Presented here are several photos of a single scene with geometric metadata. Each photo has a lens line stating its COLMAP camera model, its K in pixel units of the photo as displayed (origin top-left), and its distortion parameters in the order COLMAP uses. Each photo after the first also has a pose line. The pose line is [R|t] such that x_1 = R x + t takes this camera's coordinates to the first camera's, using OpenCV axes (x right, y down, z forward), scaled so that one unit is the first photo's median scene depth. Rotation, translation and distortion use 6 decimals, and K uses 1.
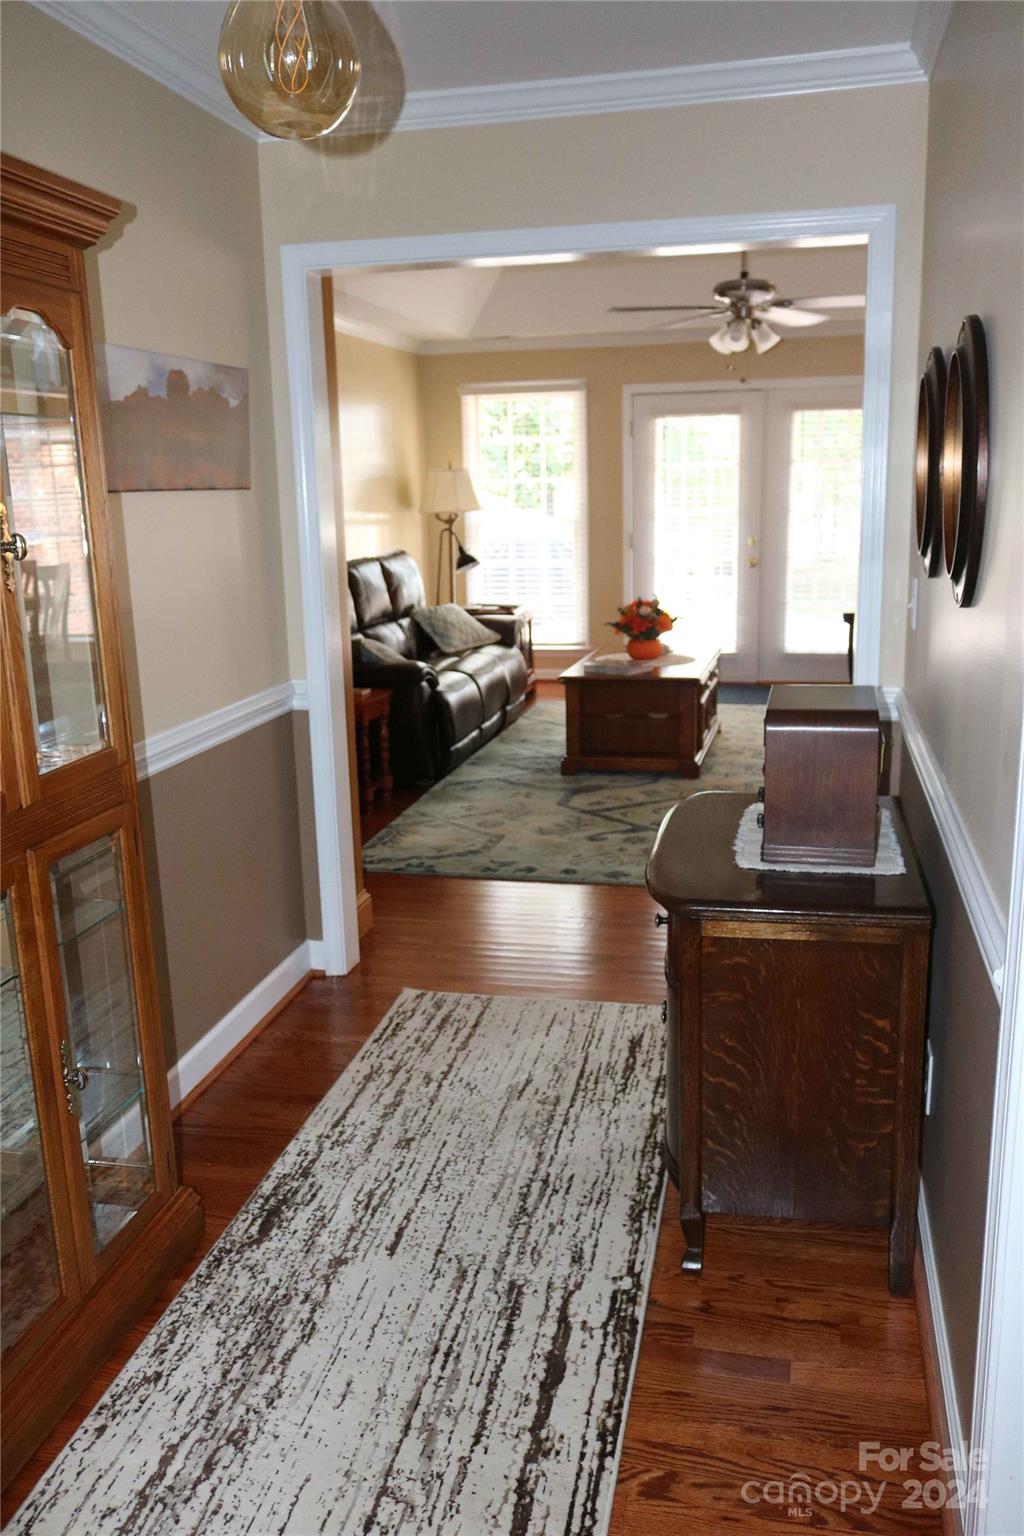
lens RADIAL K [[1243.9, 0, 512.0], [0, 1243.9, 768.0], [0, 0, 1]] dist [-0.000648, 0.001002]
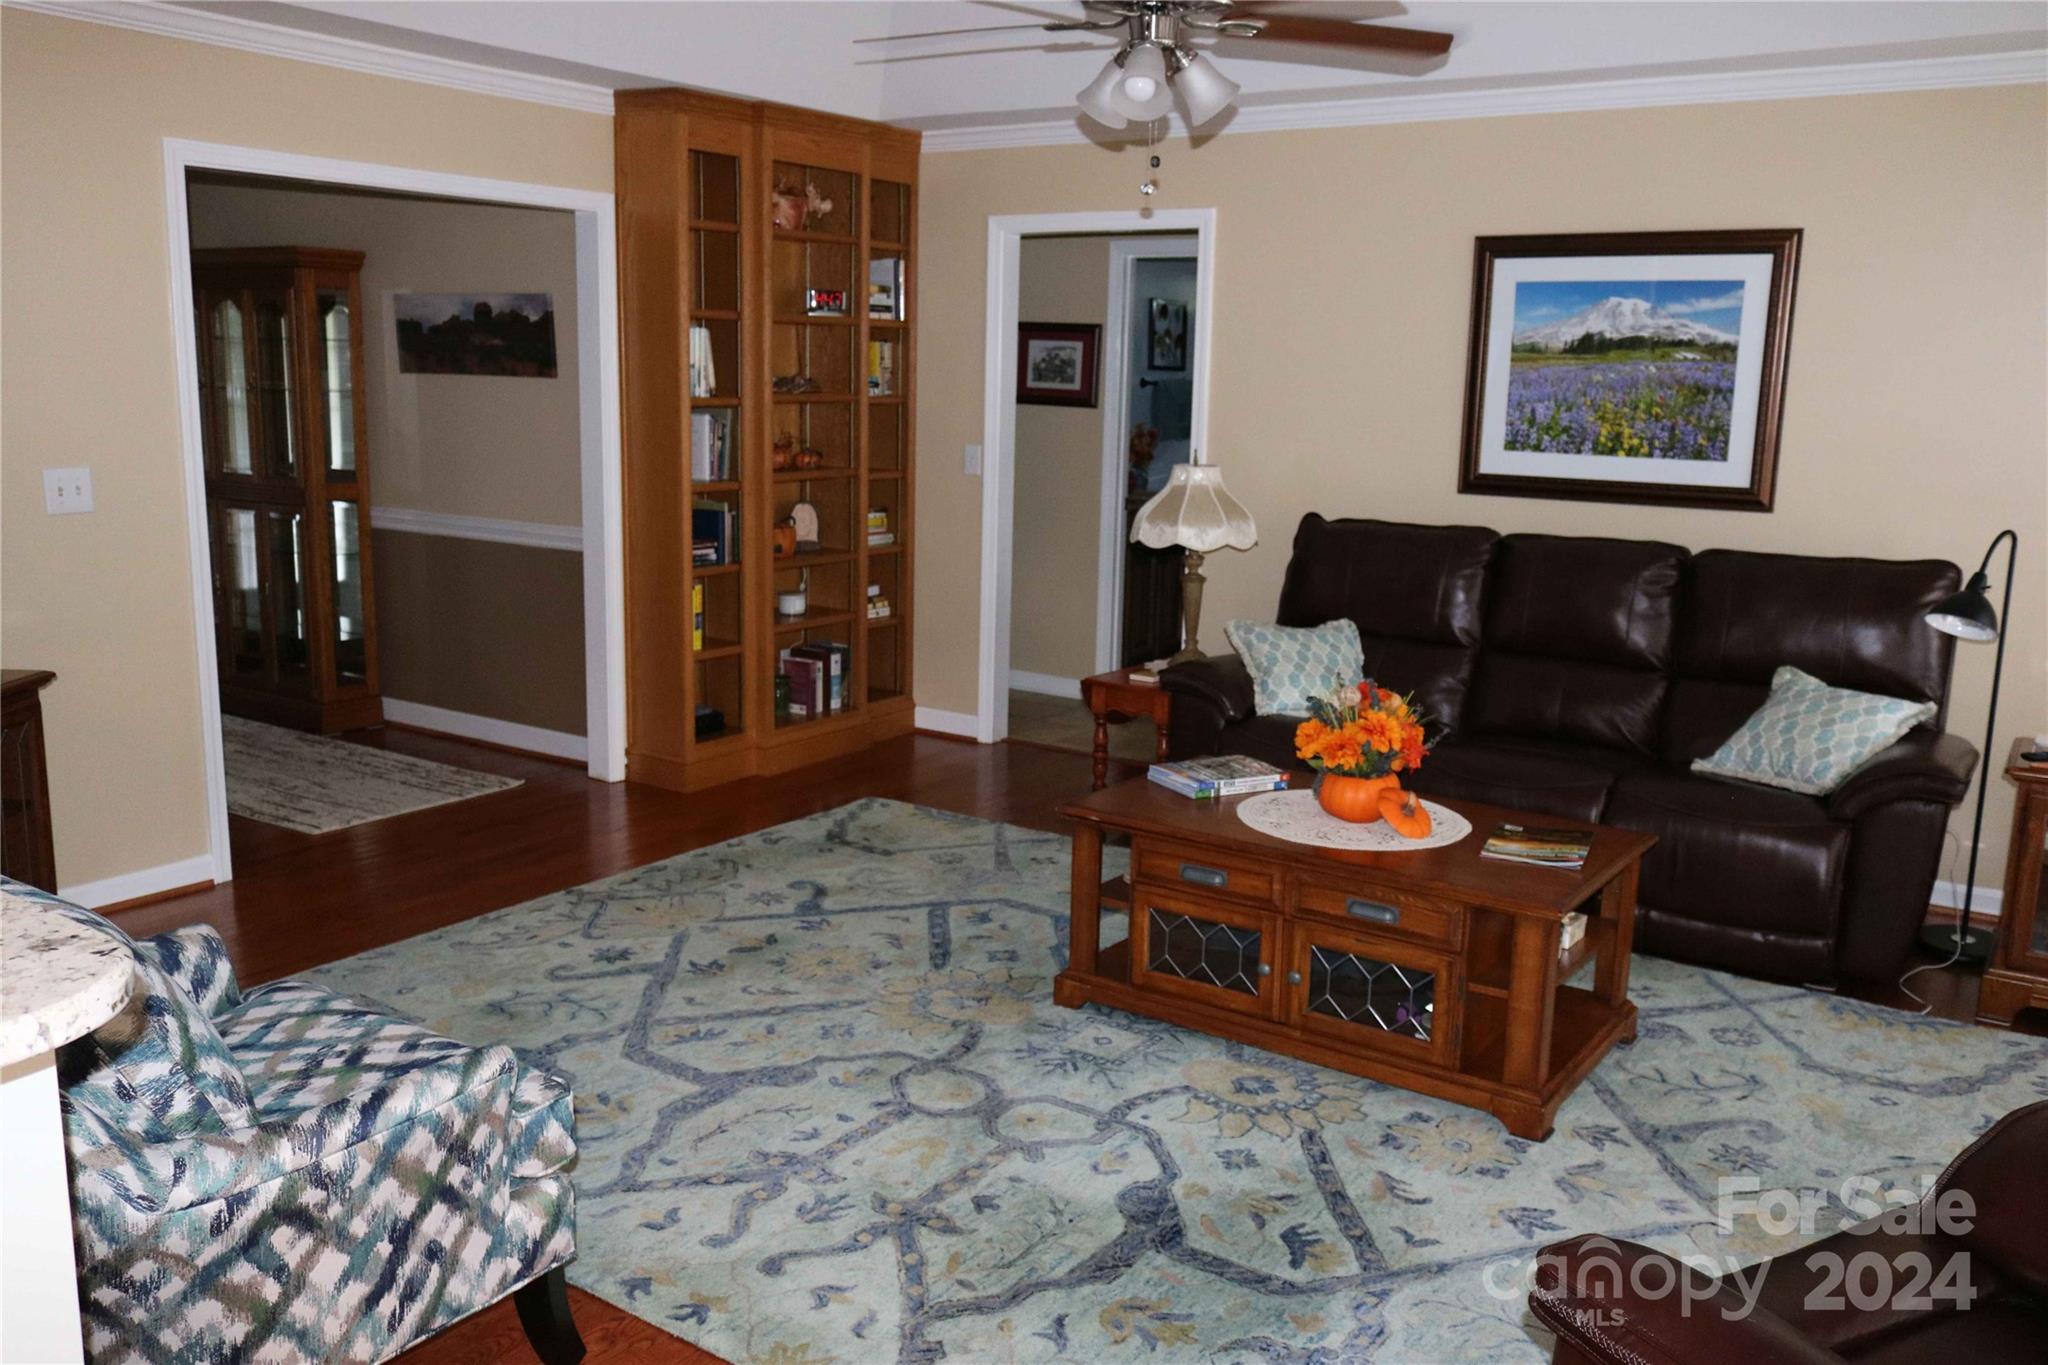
lens RADIAL K [[1658.6, 0, 1024.0], [0, 1658.6, 682.5], [0, 0, 1]] dist [-0.000648, 0.001002]
pose [[-0.366420, 0.187958, -0.911268, 0.901462], [-0.219836, 0.934167, 0.281077, -0.360888], [0.904107, 0.303321, -0.300977, 1.421867]]
